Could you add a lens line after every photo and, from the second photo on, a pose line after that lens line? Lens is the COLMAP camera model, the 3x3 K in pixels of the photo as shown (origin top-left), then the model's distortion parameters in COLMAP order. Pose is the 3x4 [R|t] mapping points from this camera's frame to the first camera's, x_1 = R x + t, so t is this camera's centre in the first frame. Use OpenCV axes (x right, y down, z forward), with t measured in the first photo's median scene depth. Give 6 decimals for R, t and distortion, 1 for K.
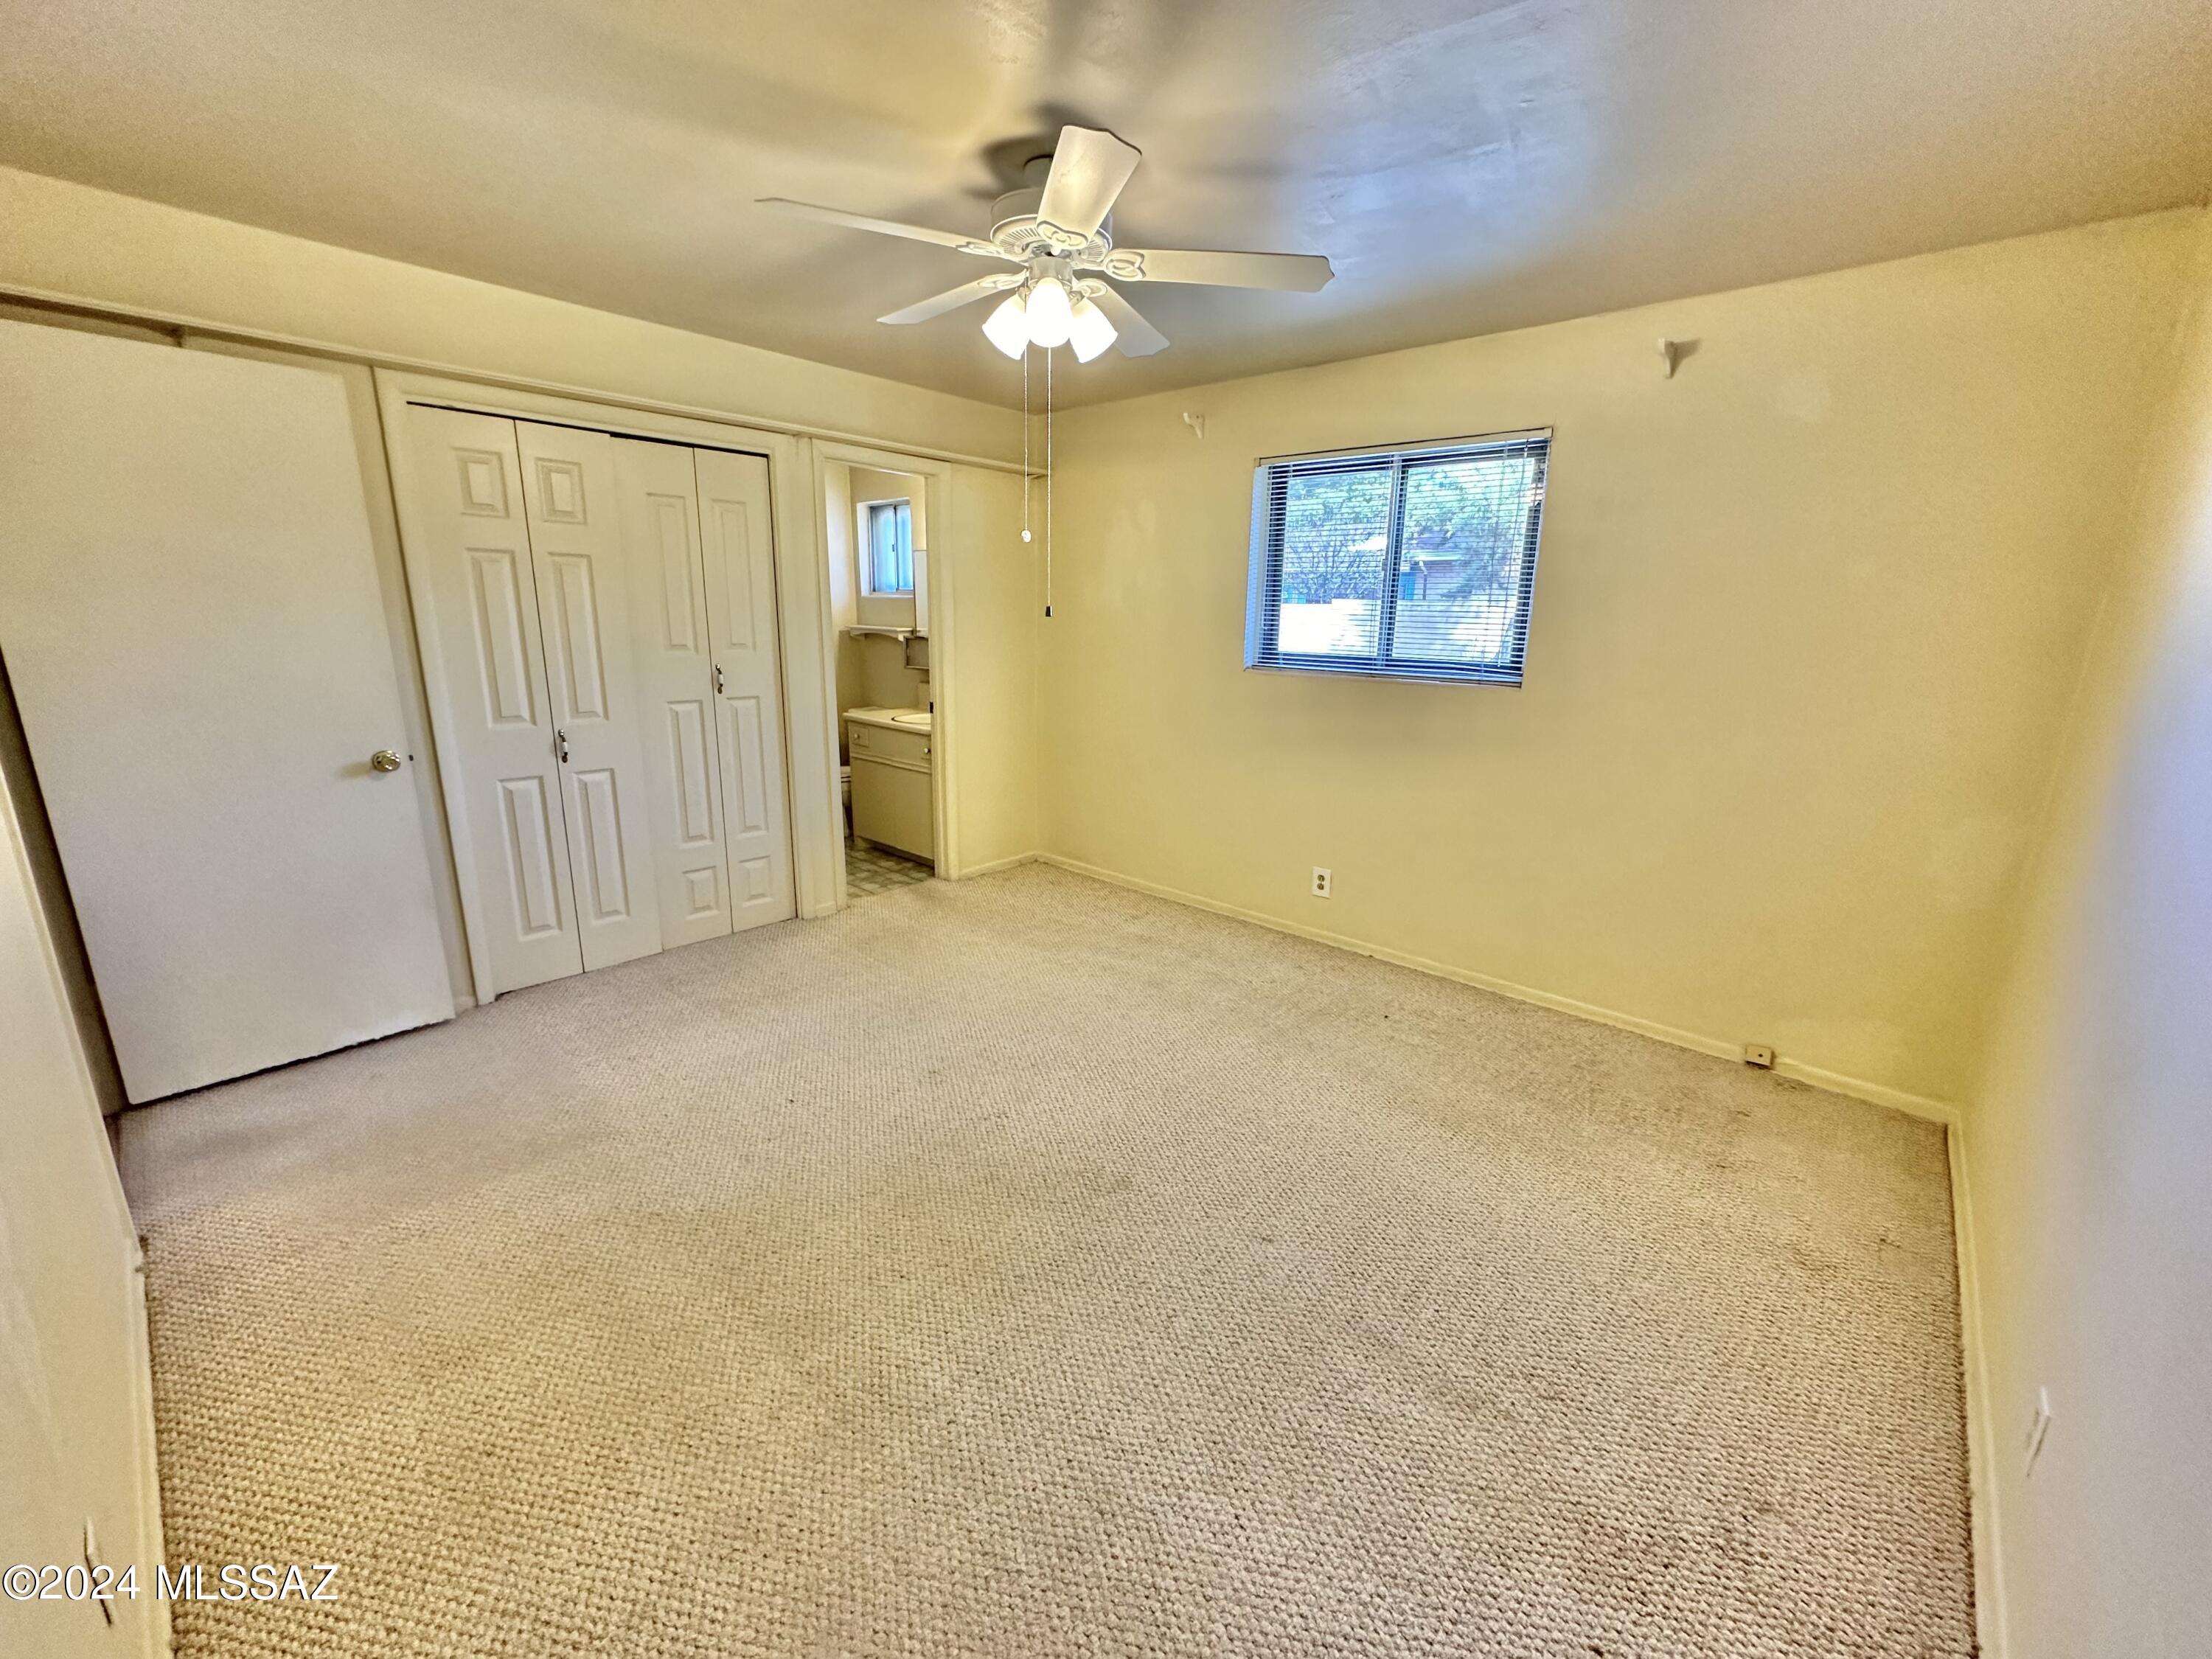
lens RADIAL K [[881.1, 0, 1097.7], [0, 881.1, 819.3], [0, 0, 1]] dist [-0.000611, 0.000225]
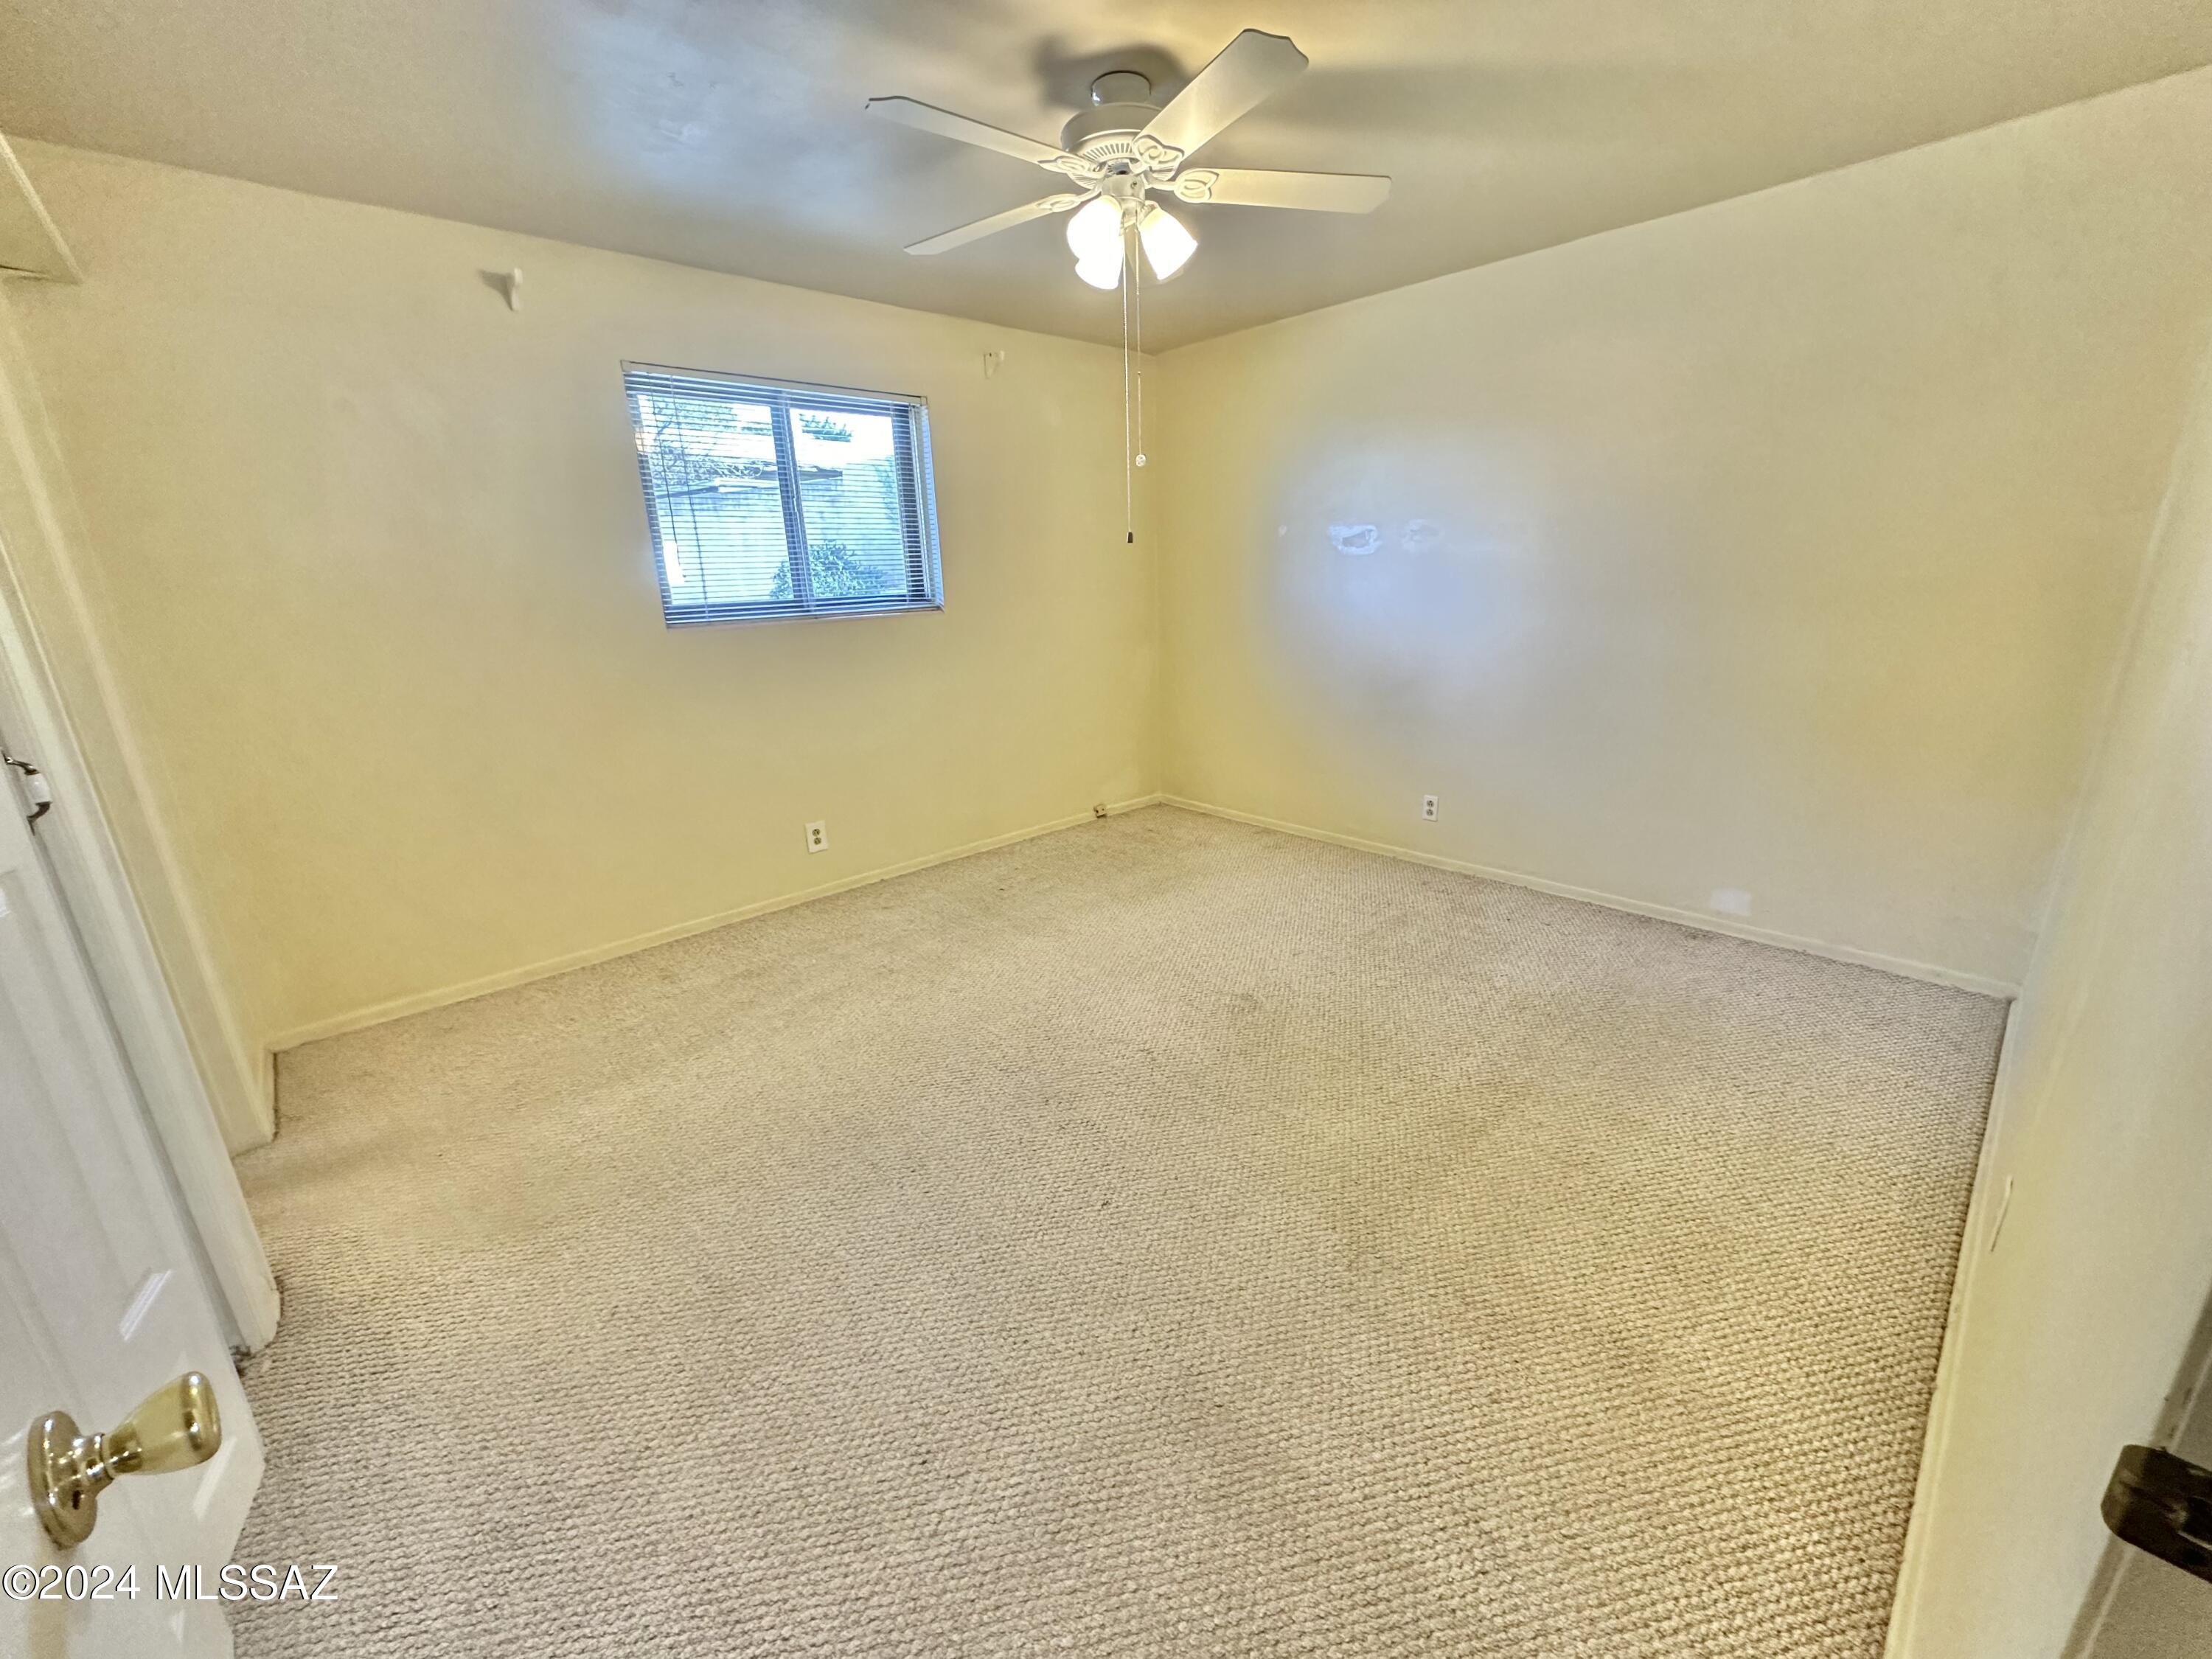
lens RADIAL K [[881.1, 0, 1104.9], [0, 881.1, 823.6], [0, 0, 1]] dist [-0.000611, 0.000225]
pose [[0.092970, -0.304832, 0.947858, -0.650444], [0.265641, 0.925068, 0.271447, -0.124589], [-0.959579, 0.226553, 0.166980, 0.542183]]
